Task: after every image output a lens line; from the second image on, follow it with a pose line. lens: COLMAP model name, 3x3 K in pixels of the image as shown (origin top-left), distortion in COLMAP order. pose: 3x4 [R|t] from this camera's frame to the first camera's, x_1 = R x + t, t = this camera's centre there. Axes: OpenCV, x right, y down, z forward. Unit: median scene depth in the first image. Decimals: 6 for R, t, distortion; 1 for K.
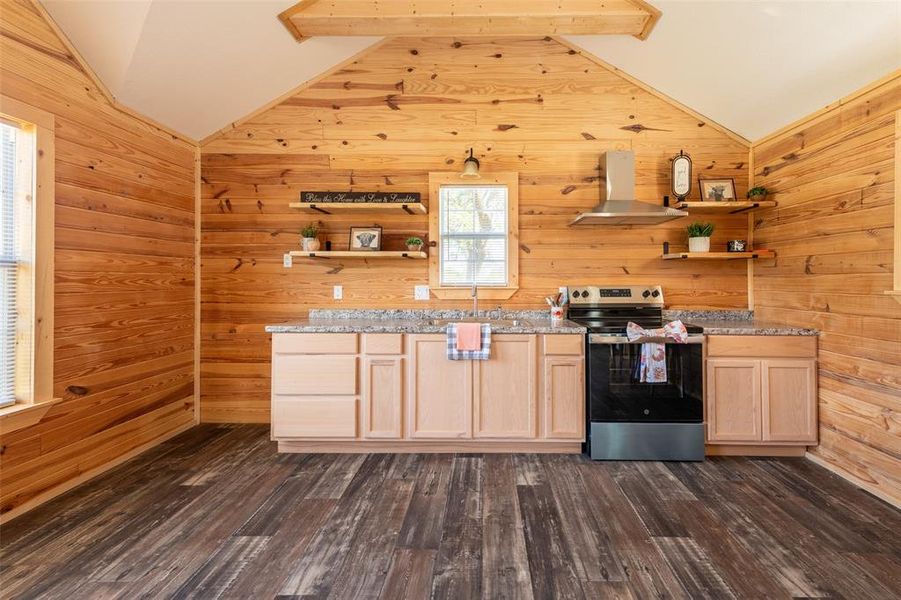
lens RADIAL K [[374.9, 0, 488.5], [0, 374.9, 285.9], [0, 0, 1]] dist [0.009529, -0.001337]
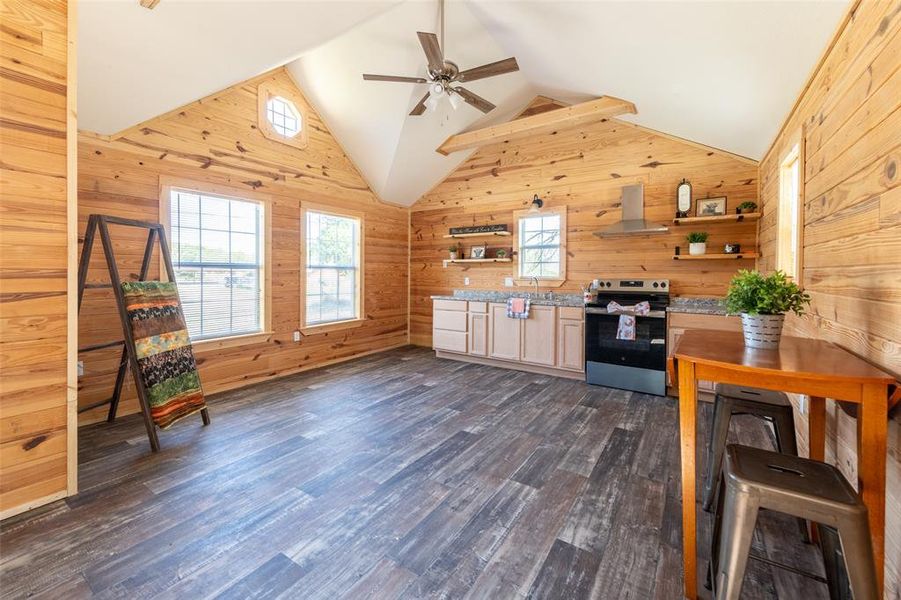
lens RADIAL K [[374.9, 0, 446.6], [0, 374.9, 300.9], [0, 0, 1]] dist [0.009529, -0.001337]
pose [[0.824175, 0.042905, -0.564707, 0.589852], [-0.011668, 0.998201, 0.058813, 0.007381], [0.566215, -0.041883, 0.823193, -0.607535]]
